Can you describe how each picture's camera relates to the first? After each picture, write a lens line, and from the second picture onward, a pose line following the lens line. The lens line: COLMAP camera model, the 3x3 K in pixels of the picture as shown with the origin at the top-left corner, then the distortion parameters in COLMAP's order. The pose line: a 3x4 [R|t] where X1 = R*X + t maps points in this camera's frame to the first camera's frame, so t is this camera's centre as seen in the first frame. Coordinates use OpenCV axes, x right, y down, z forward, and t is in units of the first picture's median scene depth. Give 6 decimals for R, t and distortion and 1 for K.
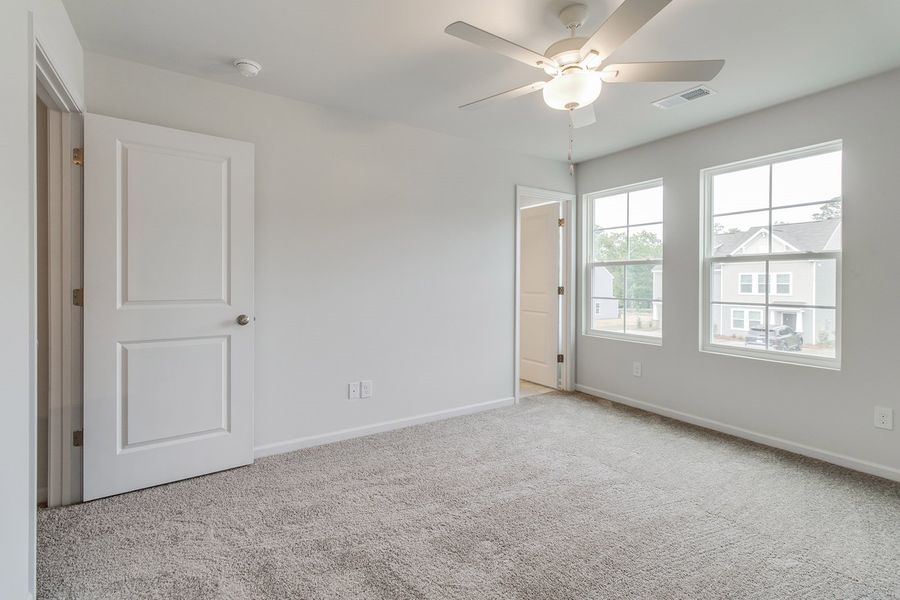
lens RADIAL K [[414.3, 0, 452.2], [0, 414.3, 289.7], [0, 0, 1]] dist [0.001511, 0.001294]
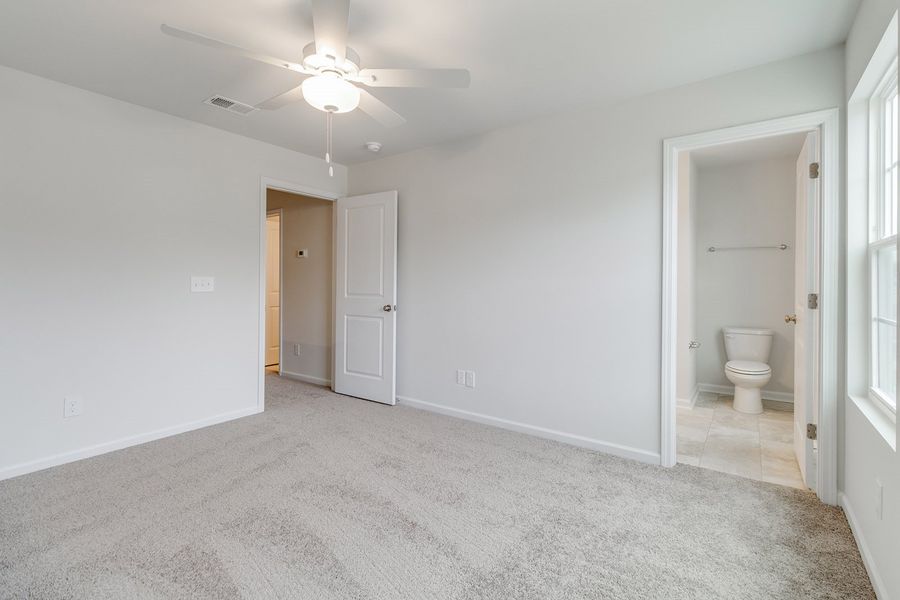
lens RADIAL K [[414.3, 0, 470.7], [0, 414.3, 284.1], [0, 0, 1]] dist [0.001511, 0.001294]
pose [[0.370987, -0.006671, -0.928614, 0.842811], [-0.025190, 0.999534, -0.017244, 0.002530], [0.928296, 0.029789, 0.370646, 0.583628]]
